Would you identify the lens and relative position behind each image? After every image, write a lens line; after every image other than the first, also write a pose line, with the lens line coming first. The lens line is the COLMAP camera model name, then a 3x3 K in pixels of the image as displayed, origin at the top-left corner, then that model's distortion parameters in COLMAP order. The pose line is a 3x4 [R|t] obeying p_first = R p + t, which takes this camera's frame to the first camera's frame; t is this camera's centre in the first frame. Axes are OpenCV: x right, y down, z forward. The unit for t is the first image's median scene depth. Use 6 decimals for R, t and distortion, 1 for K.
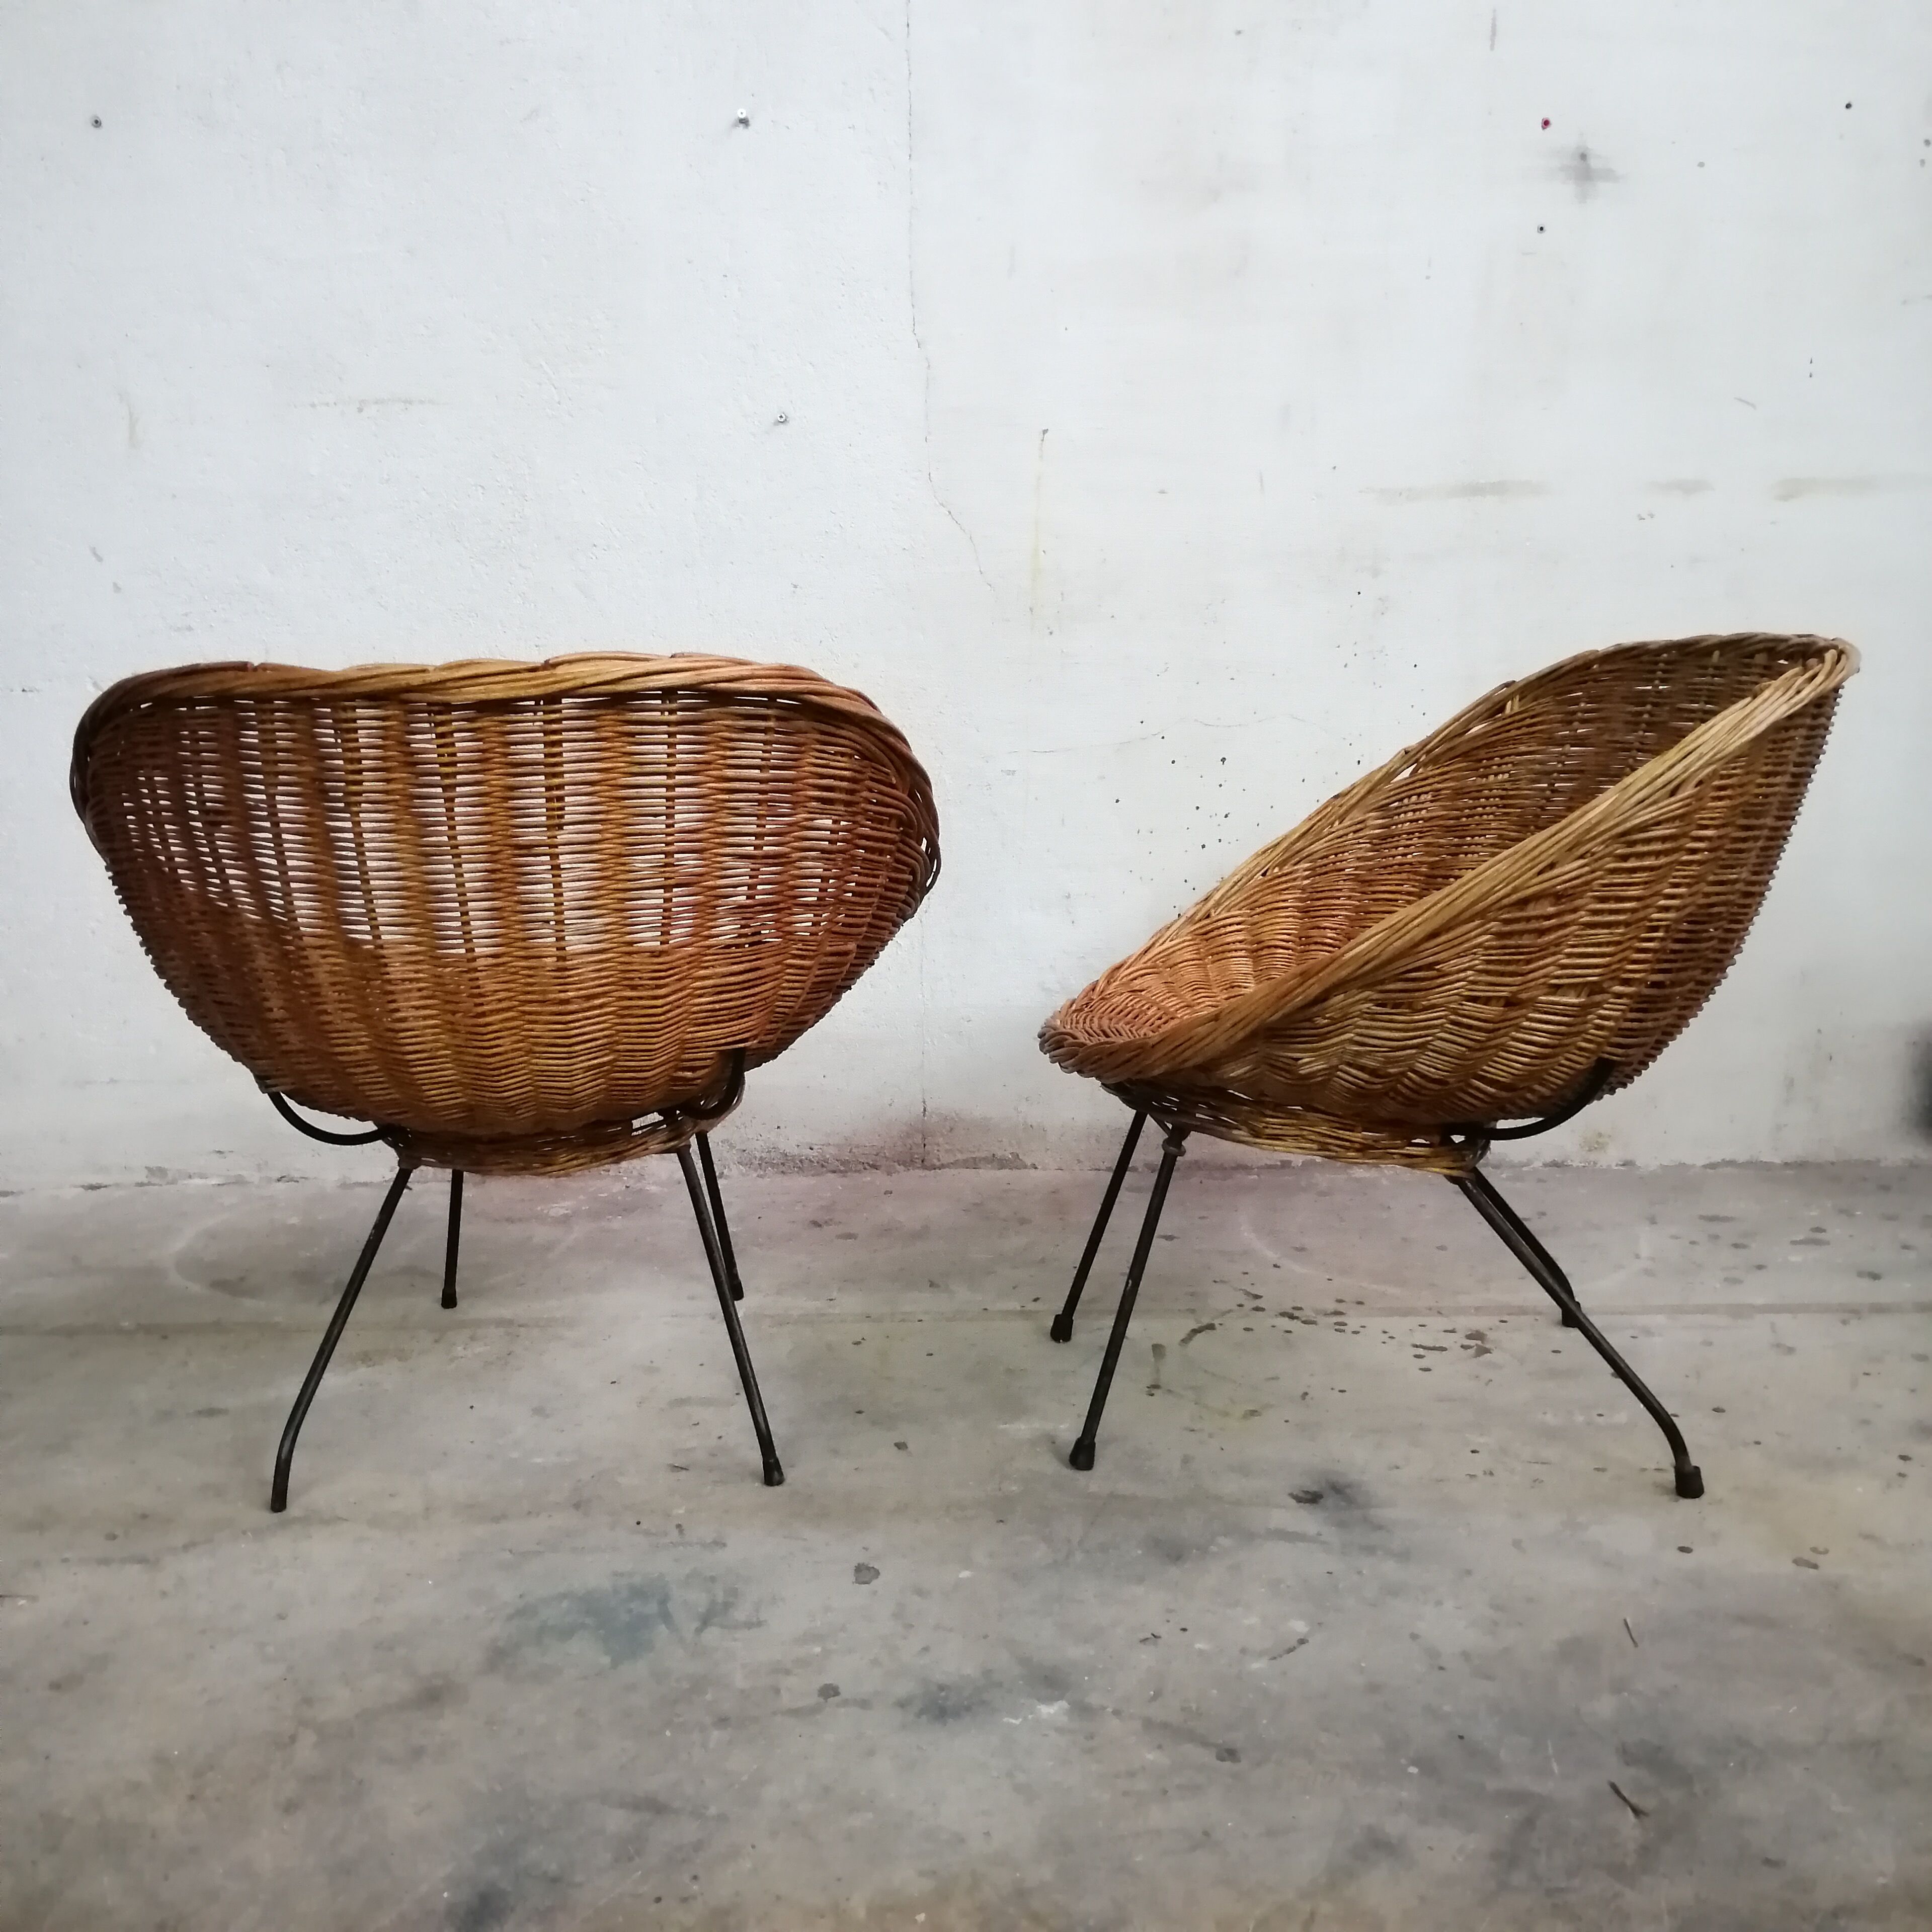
lens RADIAL K [[2016.0, 0, 963.3], [0, 2016.0, 976.2], [0, 0, 1]] dist [0.007876, 0.000000]
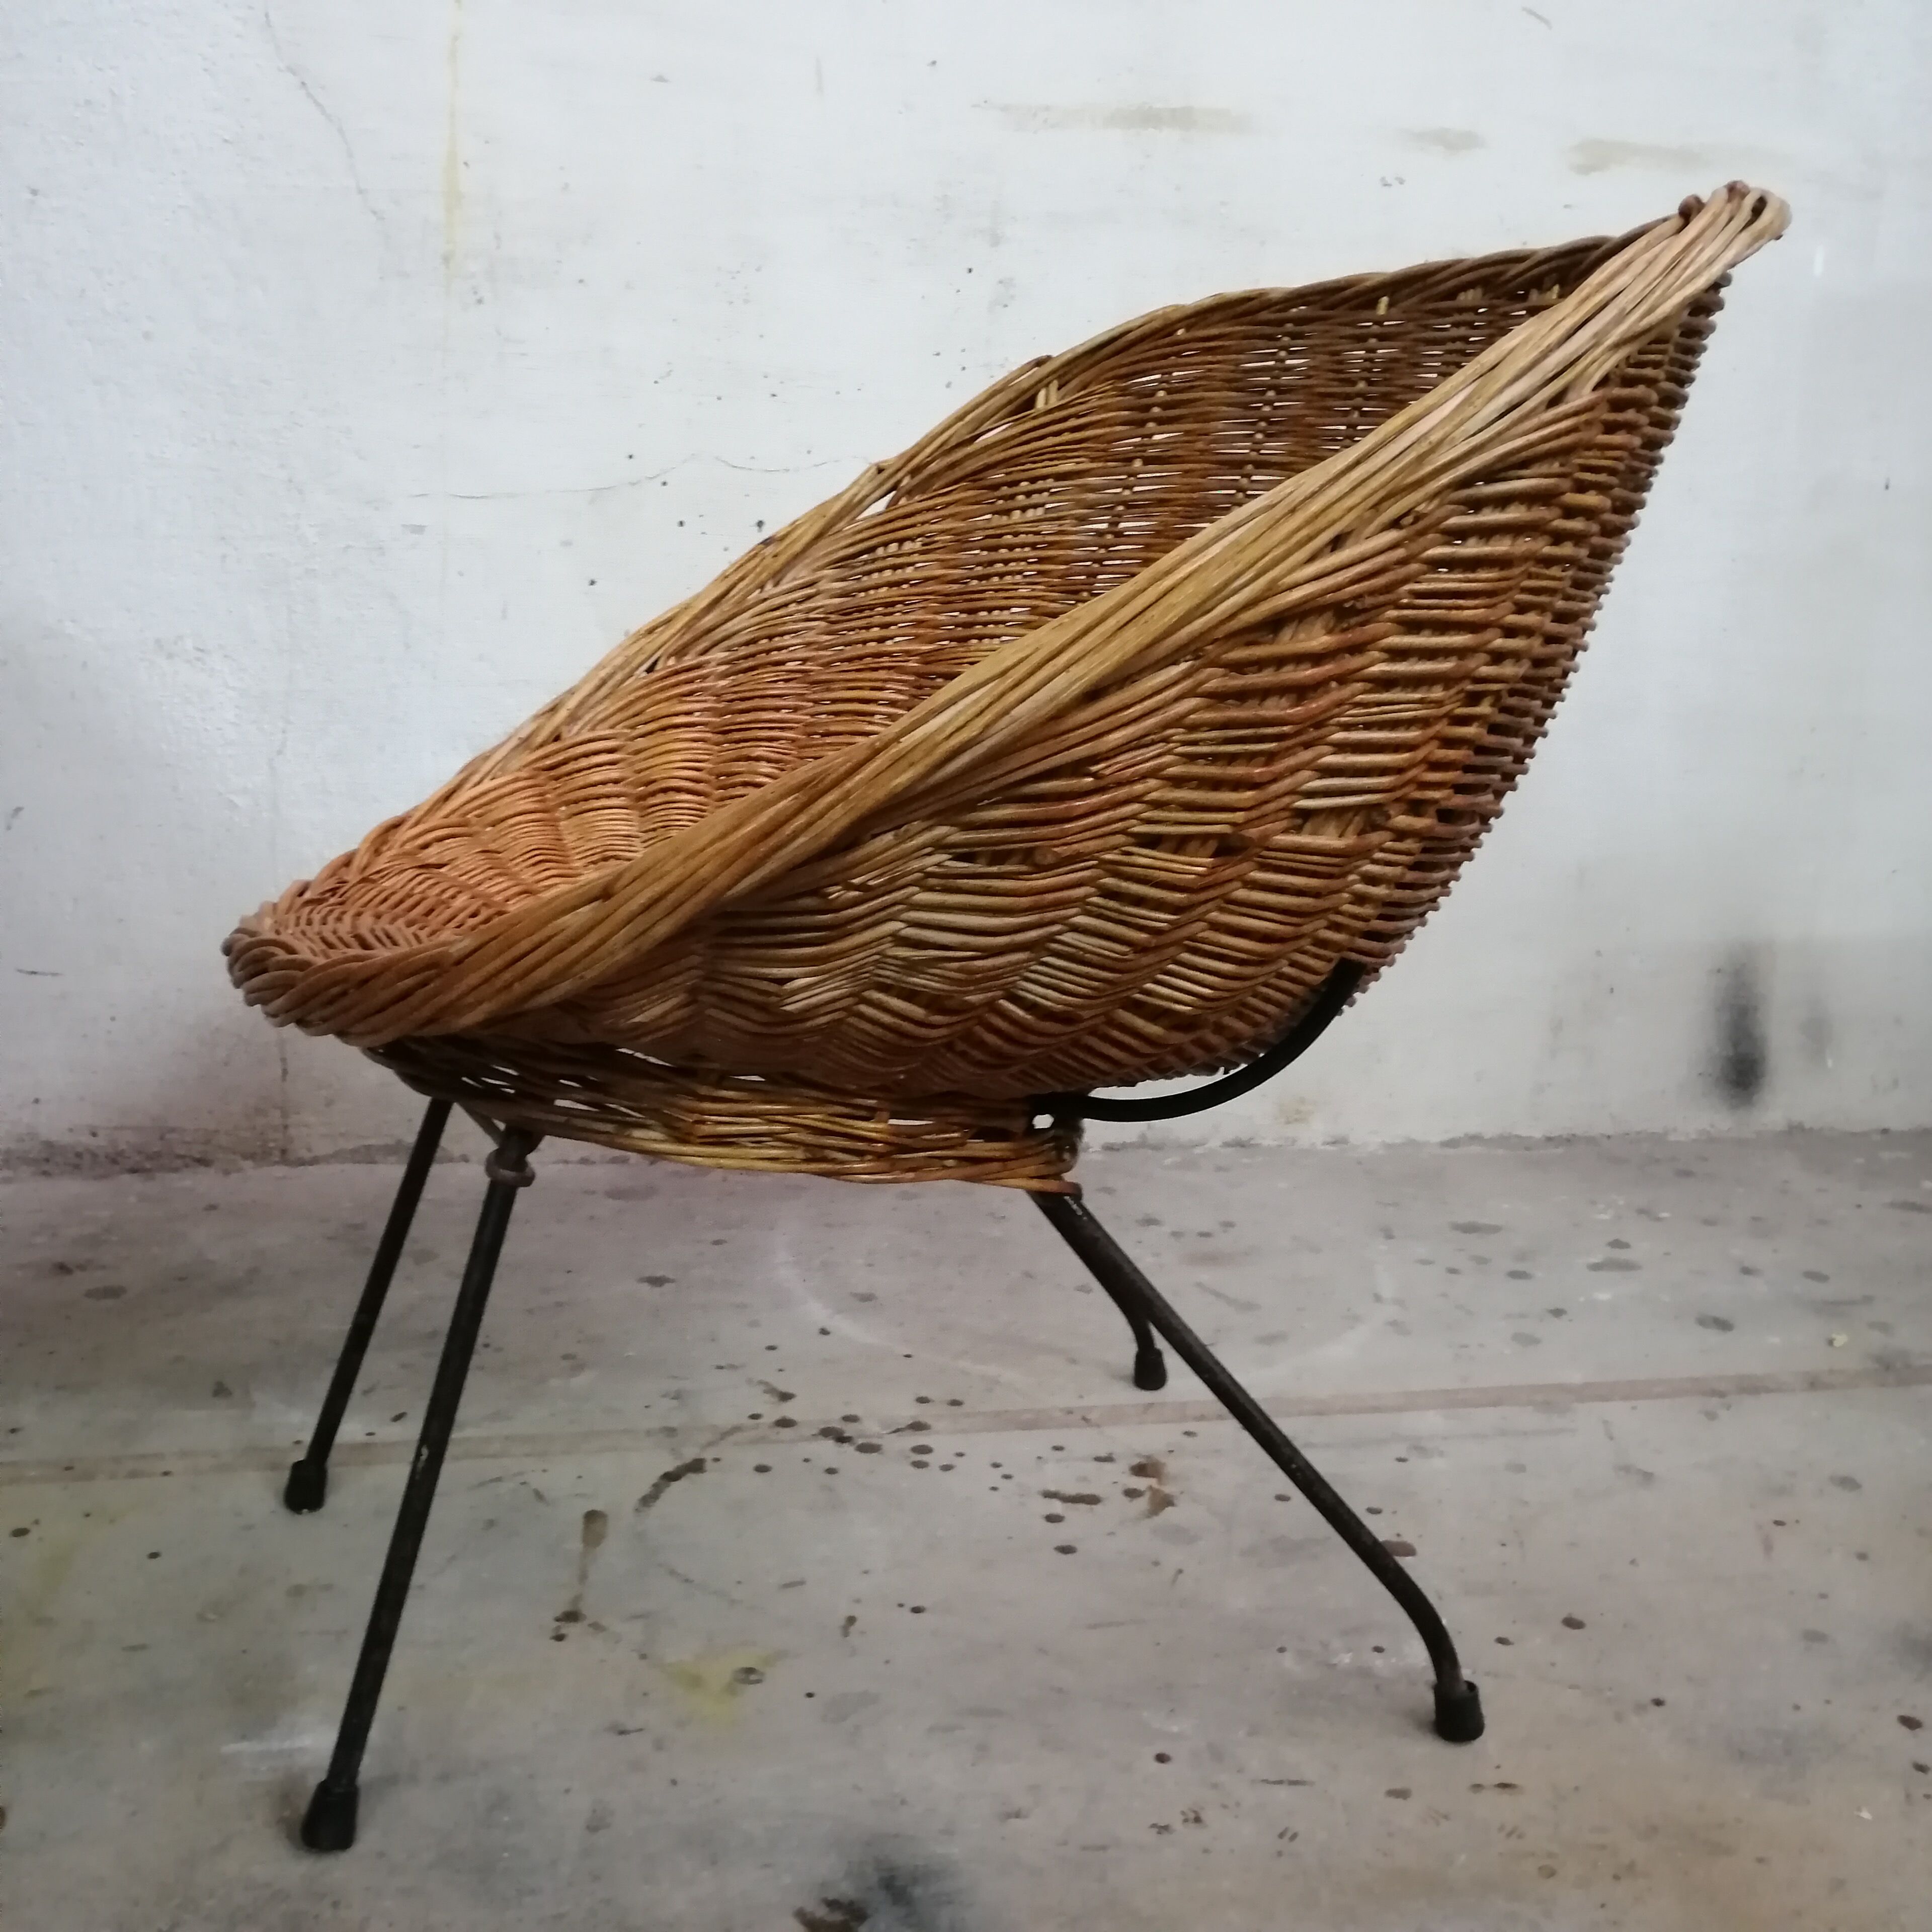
lens RADIAL K [[2016.0, 0, 967.8], [0, 2016.0, 974.7], [0, 0, 1]] dist [0.007876, 0.000000]
pose [[0.981957, 0.003182, 0.189078, 0.087631], [-0.010673, 0.999197, 0.038611, 0.011911], [-0.188804, -0.039932, 0.981203, 0.422761]]
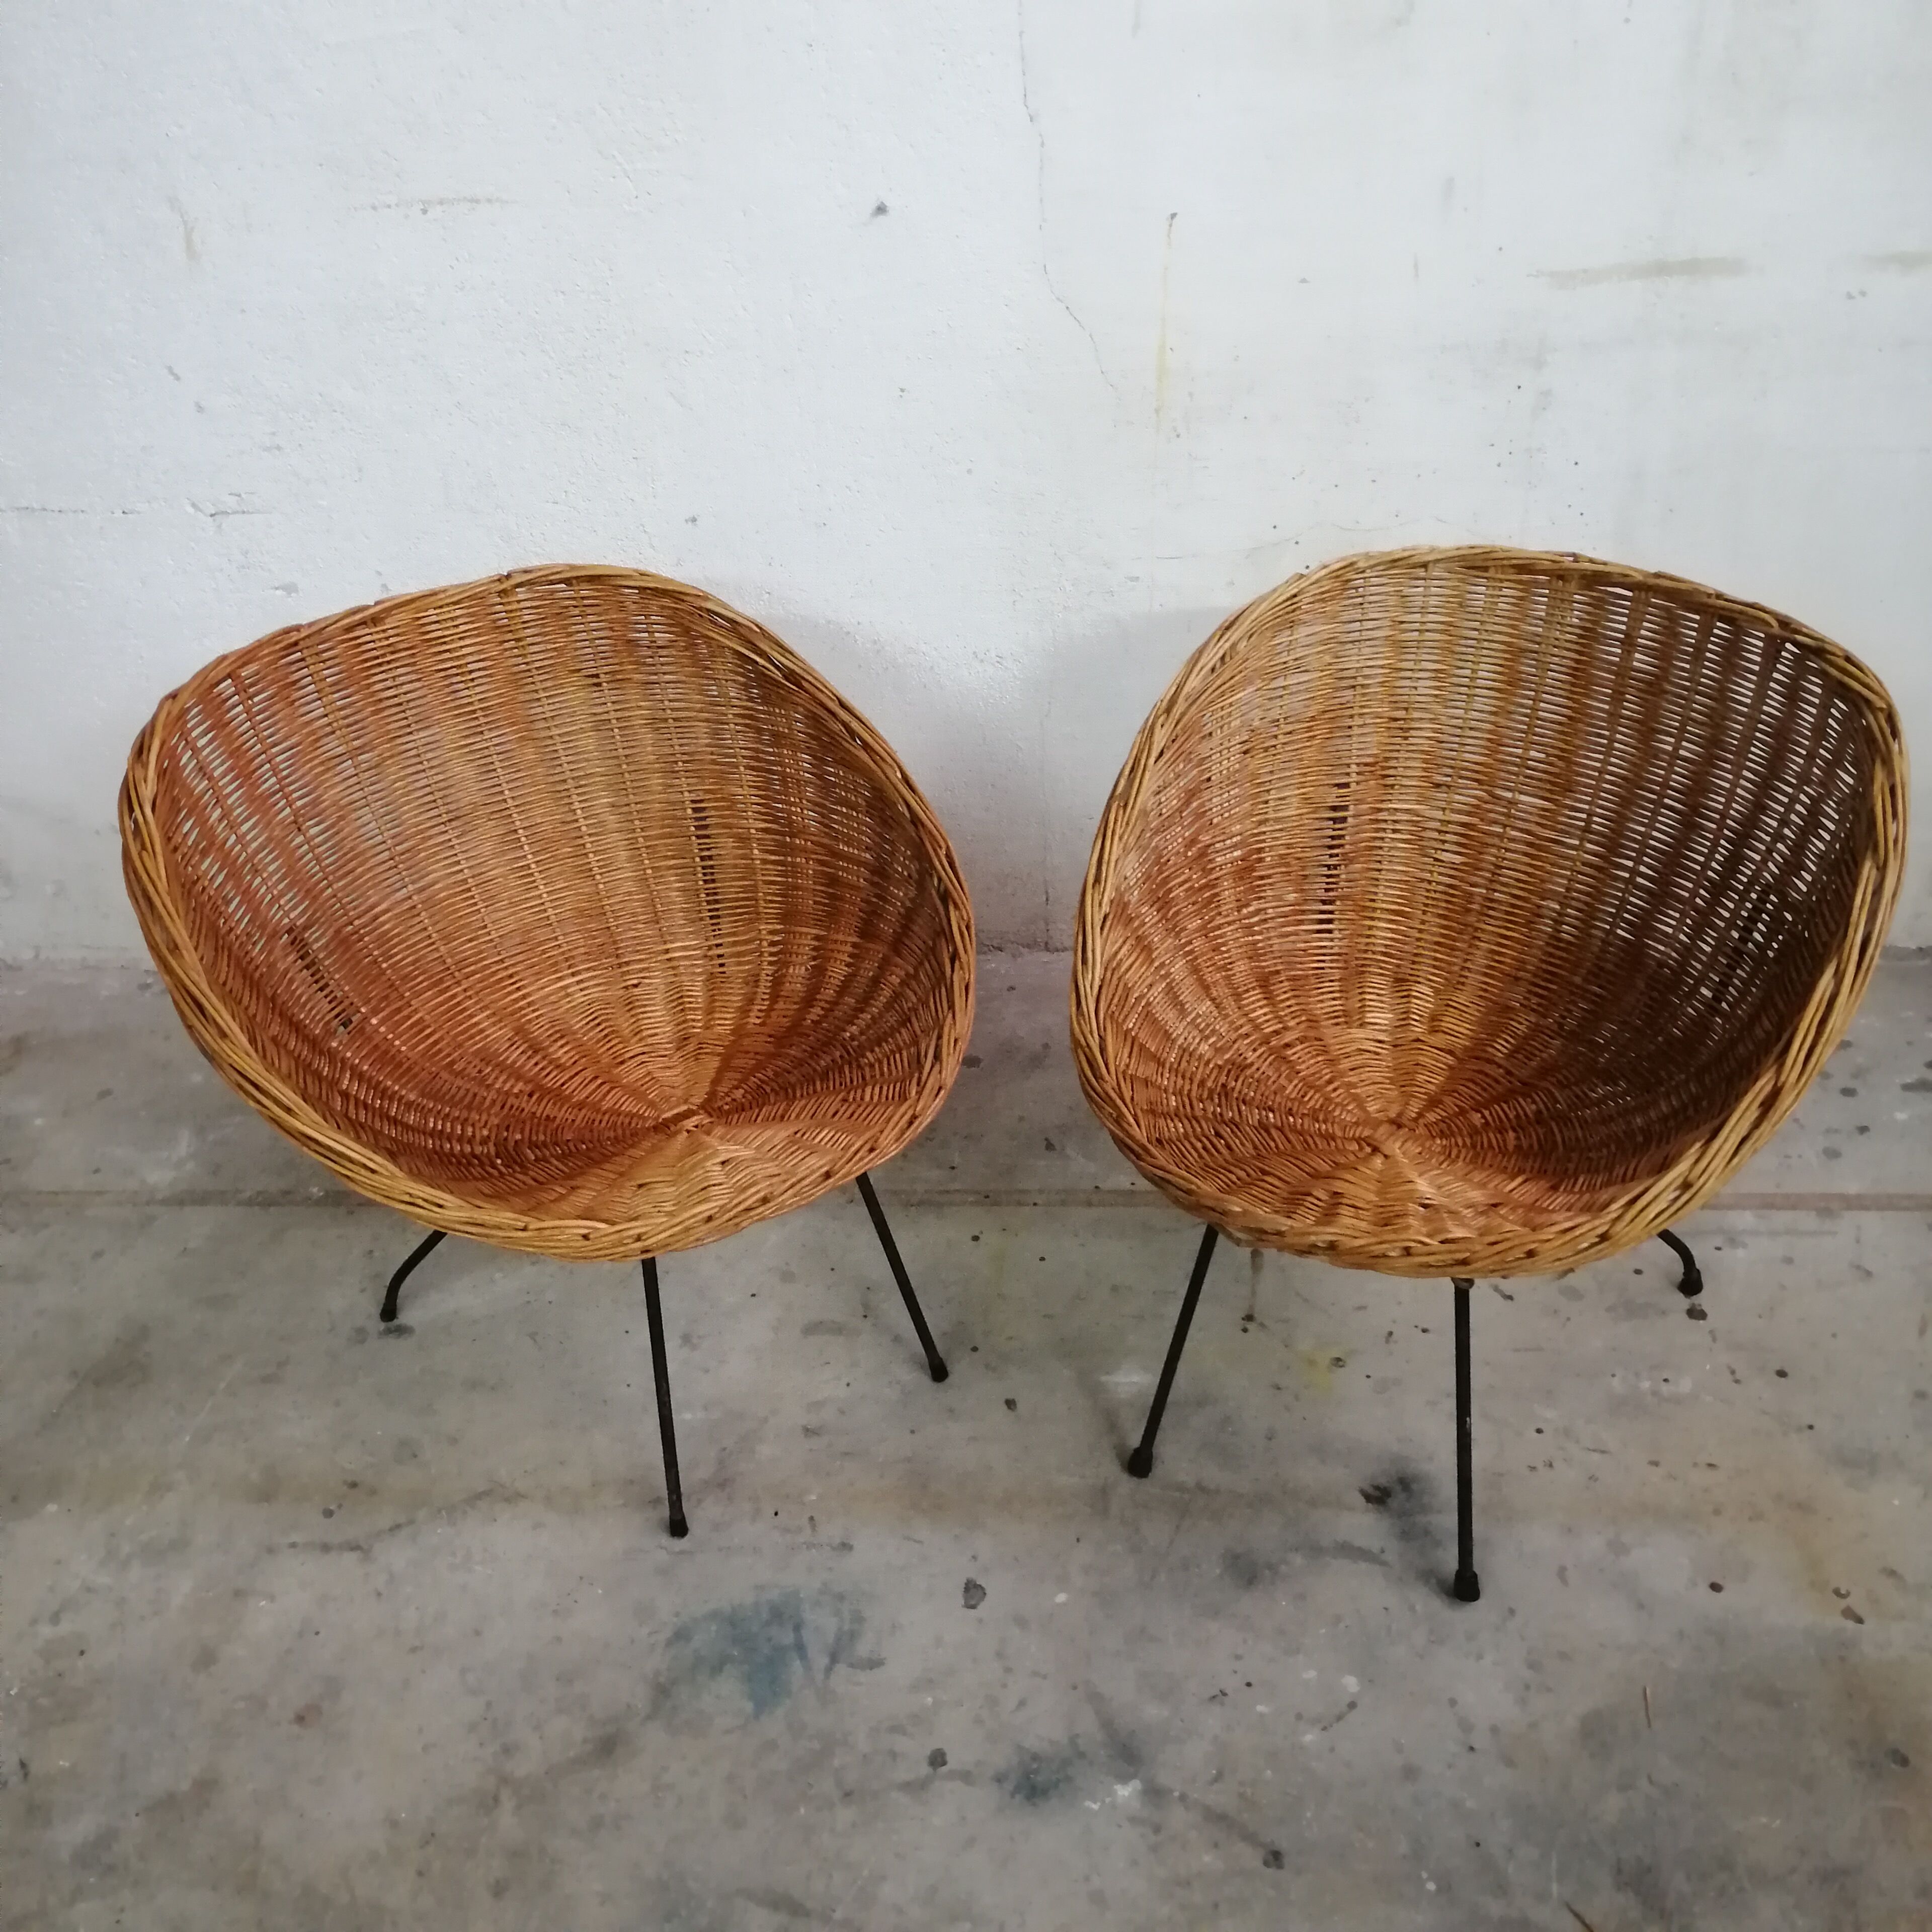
lens RADIAL K [[2016.0, 0, 961.2], [0, 2016.0, 975.7], [0, 0, 1]] dist [0.007876, 0.000000]
pose [[0.996526, 0.006959, -0.082997, 0.027089], [0.023198, 0.933881, 0.356832, -0.321805], [0.079992, -0.357517, 0.930474, 0.045955]]
